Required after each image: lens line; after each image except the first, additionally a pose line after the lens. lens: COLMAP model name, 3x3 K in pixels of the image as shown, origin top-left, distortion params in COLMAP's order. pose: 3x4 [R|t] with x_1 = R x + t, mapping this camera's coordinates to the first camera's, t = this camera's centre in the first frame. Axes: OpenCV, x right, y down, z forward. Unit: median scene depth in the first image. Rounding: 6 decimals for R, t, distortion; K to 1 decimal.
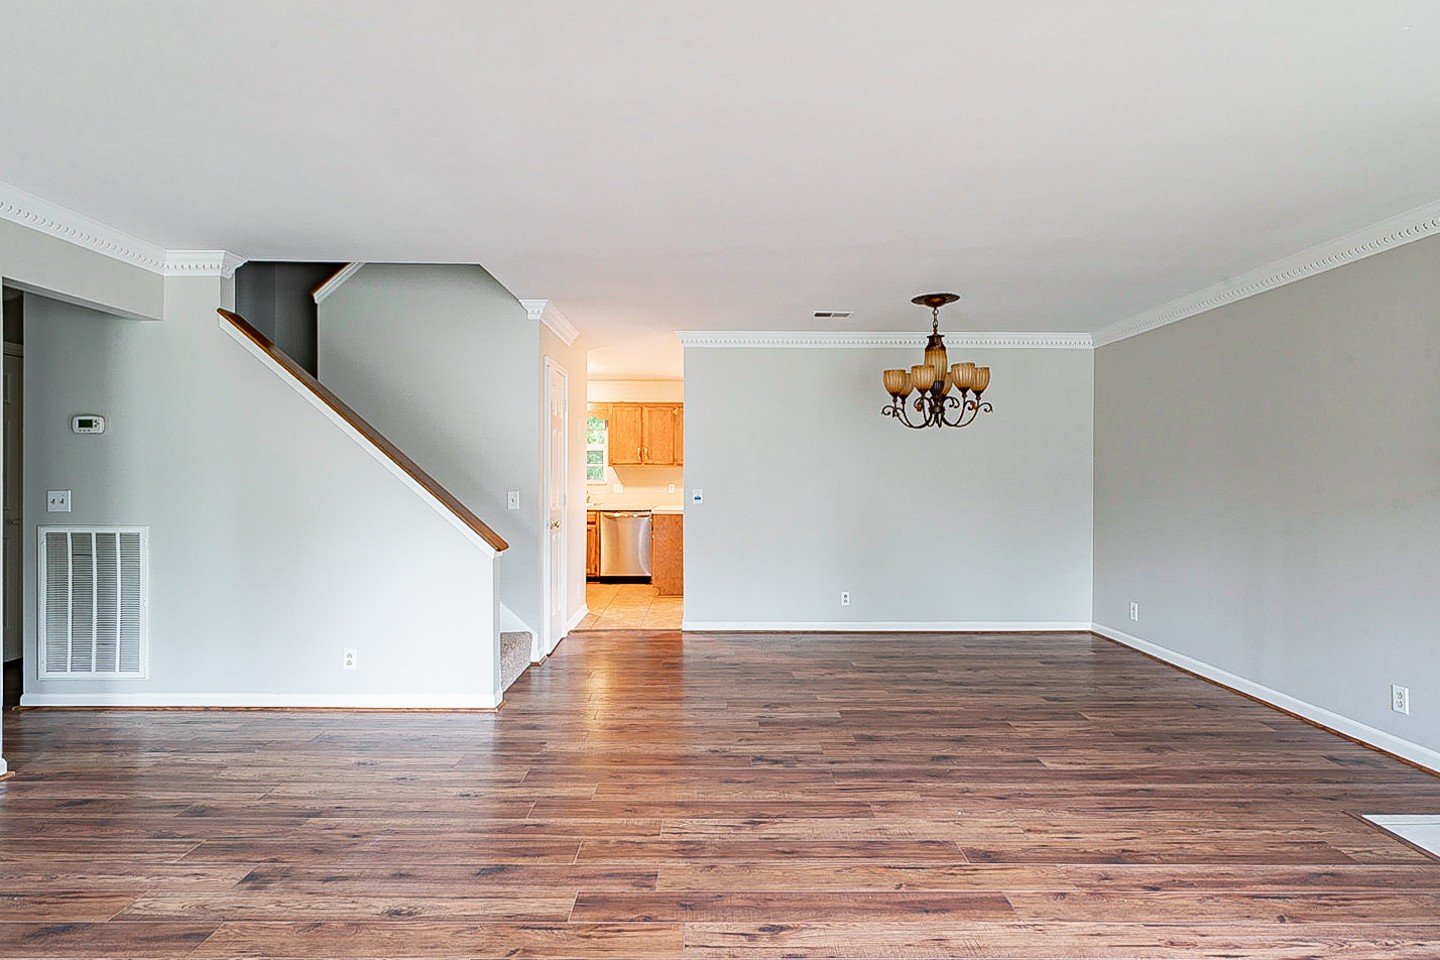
lens RADIAL K [[752.5, 0, 713.9], [0, 752.5, 473.1], [0, 0, 1]] dist [-0.004353, 0.001237]
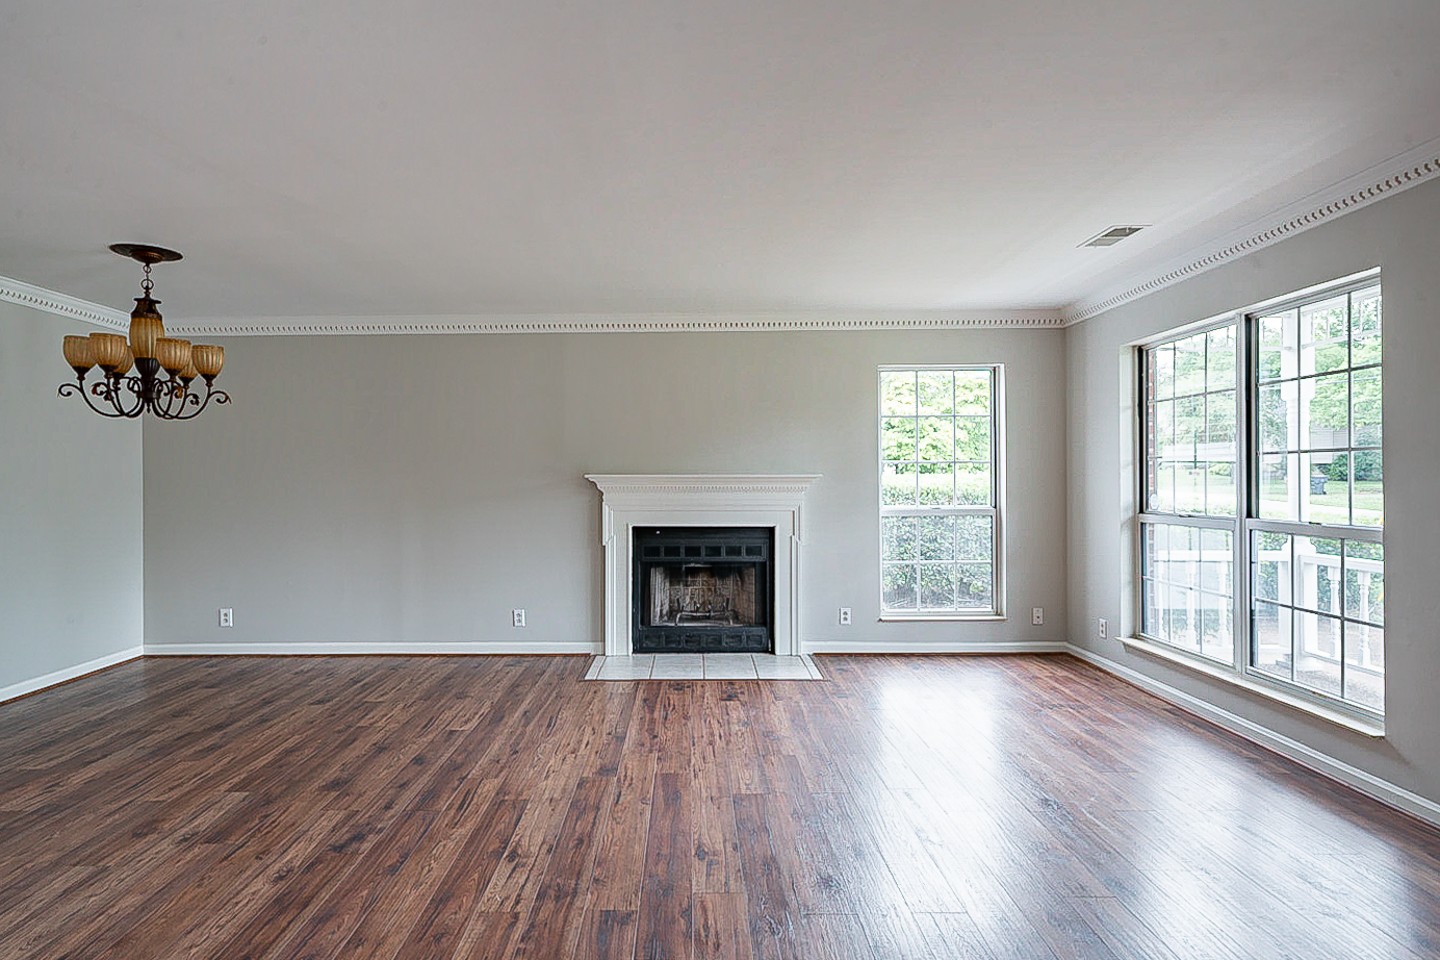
lens RADIAL K [[752.5, 0, 712.8], [0, 752.5, 479.4], [0, 0, 1]] dist [-0.004353, 0.001237]
pose [[0.007910, -0.009020, 0.999928, -0.628578], [0.004947, 0.999947, 0.008981, -0.002059], [-0.999956, 0.004876, 0.007954, 0.544375]]
